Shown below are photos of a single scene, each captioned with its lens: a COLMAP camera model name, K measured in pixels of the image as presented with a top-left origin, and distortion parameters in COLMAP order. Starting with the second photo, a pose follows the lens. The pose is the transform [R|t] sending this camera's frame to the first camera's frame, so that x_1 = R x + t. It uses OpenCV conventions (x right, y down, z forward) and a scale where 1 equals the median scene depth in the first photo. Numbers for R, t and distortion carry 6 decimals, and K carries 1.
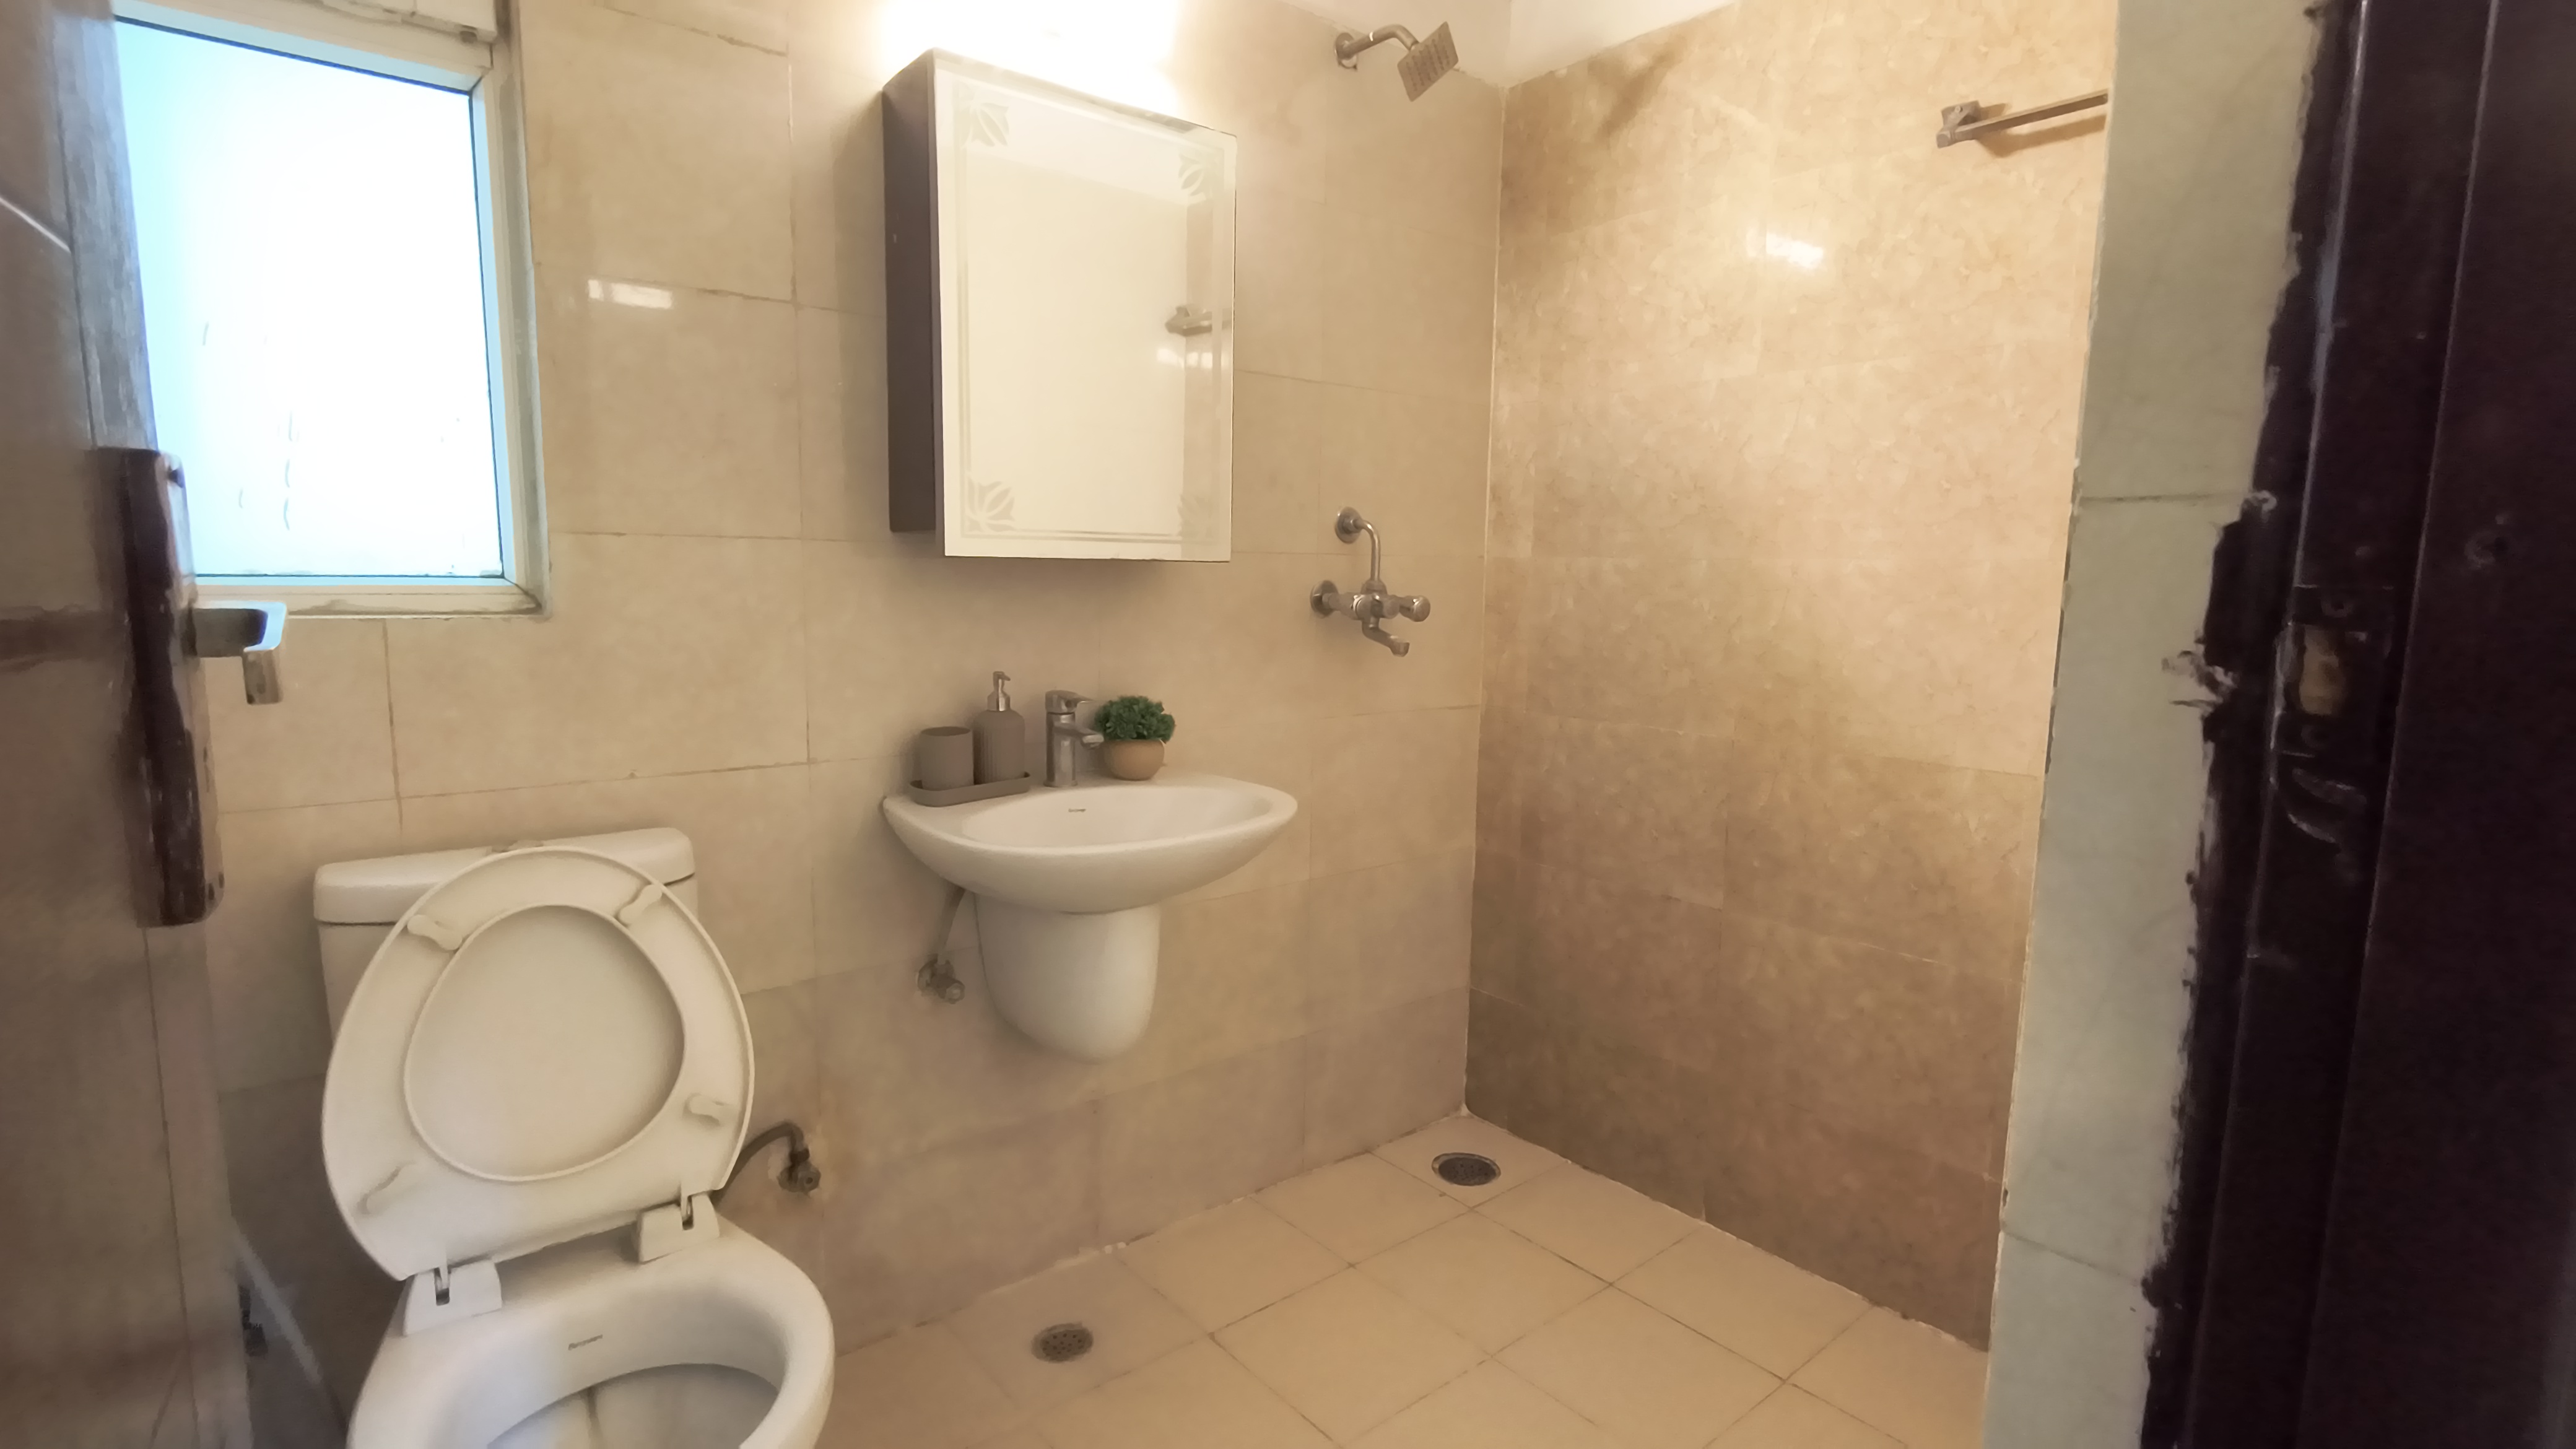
lens RADIAL K [[1204.3, 0, 1288.0], [0, 1204.3, 724.5], [0, 0, 1]] dist [0.000192, 0.000001]
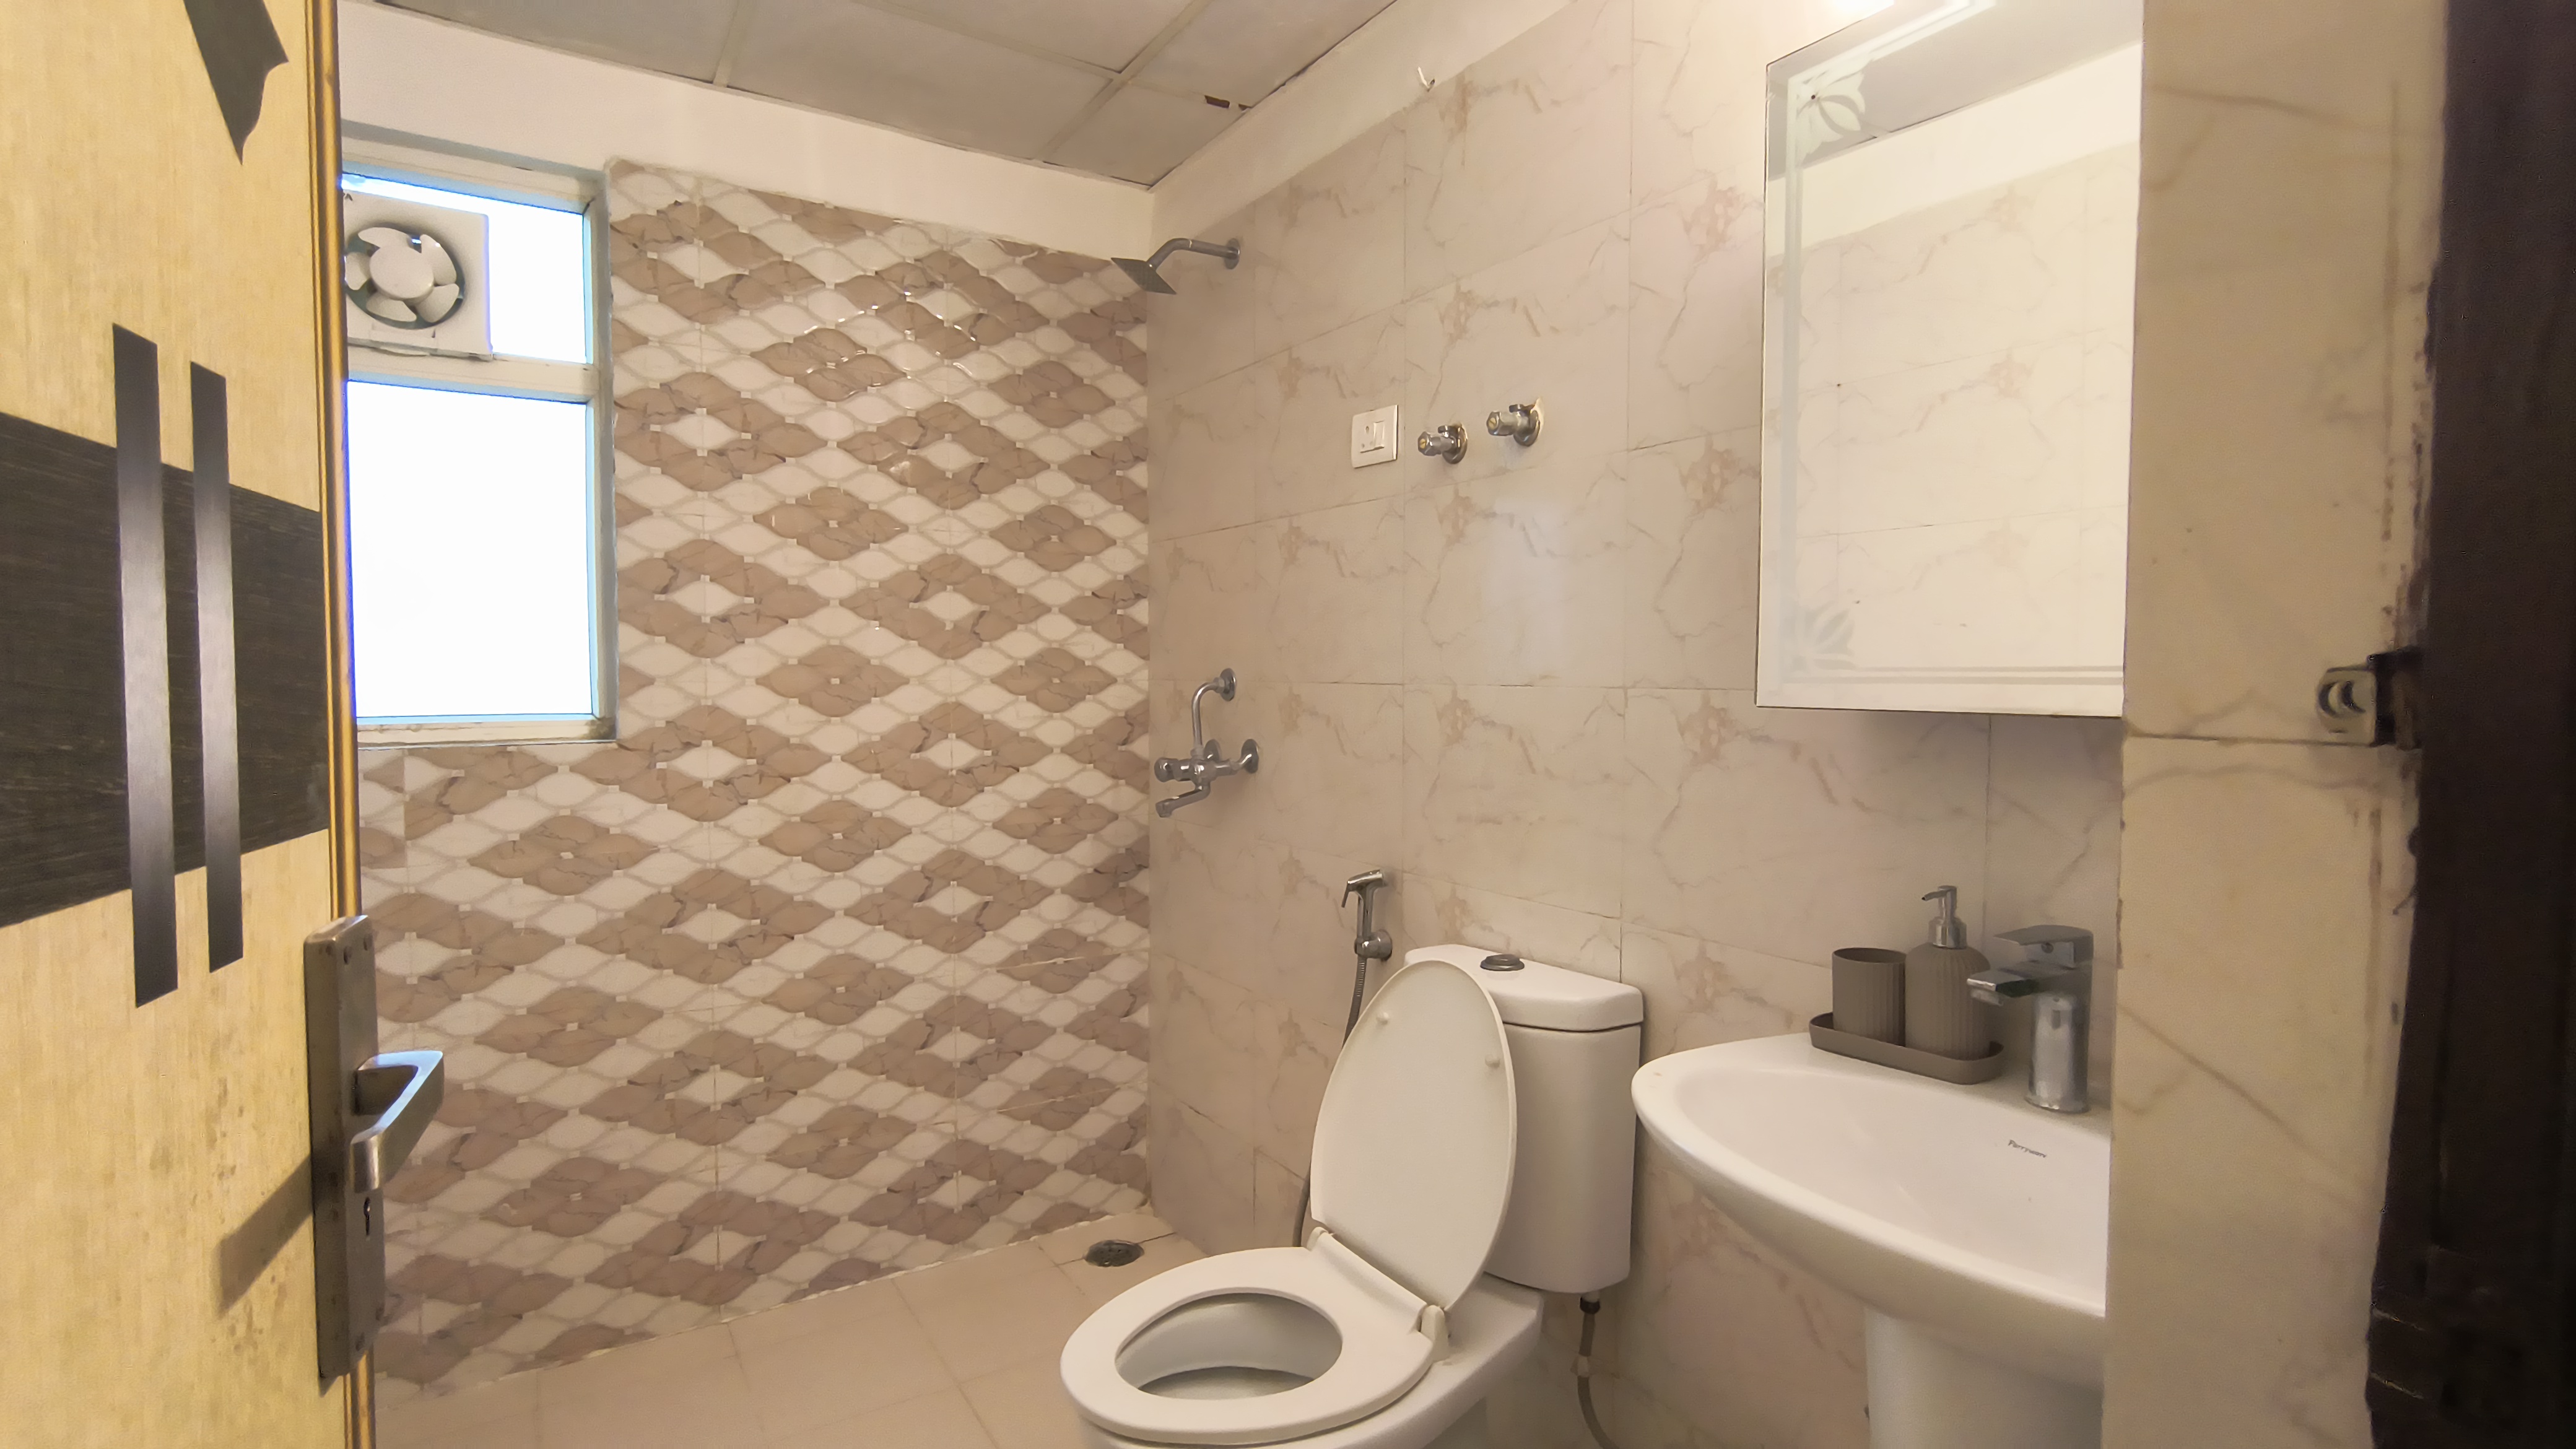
lens RADIAL K [[1204.3, 0, 1288.0], [0, 1204.3, 724.5], [0, 0, 1]] dist [0.000192, 0.000001]
pose [[0.213932, 0.025226, -0.976523, 0.363786], [-0.144297, 0.989516, -0.006050, -0.083363], [0.966132, 0.142204, 0.215329, 0.561646]]
